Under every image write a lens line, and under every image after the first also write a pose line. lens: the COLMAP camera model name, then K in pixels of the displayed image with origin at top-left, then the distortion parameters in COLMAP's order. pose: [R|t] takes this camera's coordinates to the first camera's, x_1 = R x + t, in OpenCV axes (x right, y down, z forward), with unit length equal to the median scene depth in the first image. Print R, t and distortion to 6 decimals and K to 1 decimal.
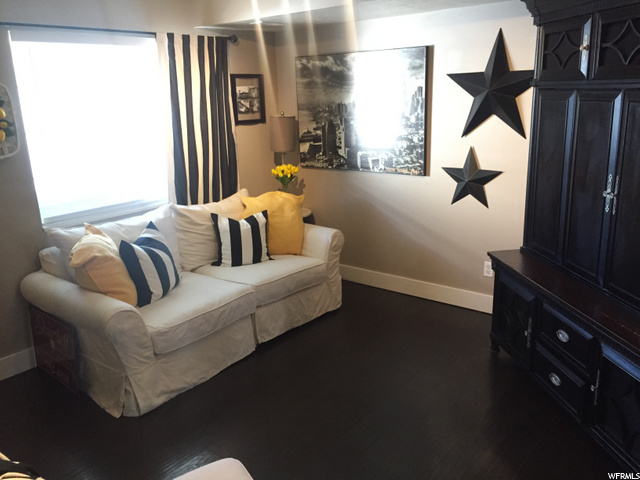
lens RADIAL K [[553.8, 0, 320.0], [0, 553.8, 240.0], [0, 0, 1]] dist [0.089711, -0.114181]
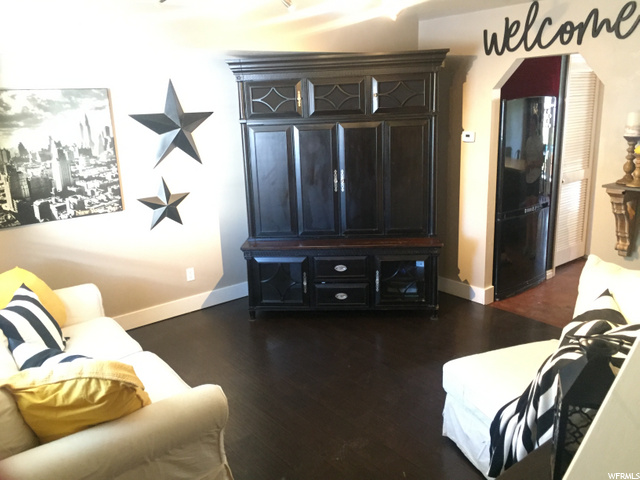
lens RADIAL K [[553.8, 0, 320.0], [0, 553.8, 240.0], [0, 0, 1]] dist [0.089711, -0.114181]
pose [[0.214216, -0.214531, 0.952937, -0.737887], [0.288898, 0.945852, 0.147993, -0.110916], [-0.933086, 0.243599, 0.264594, 0.392192]]
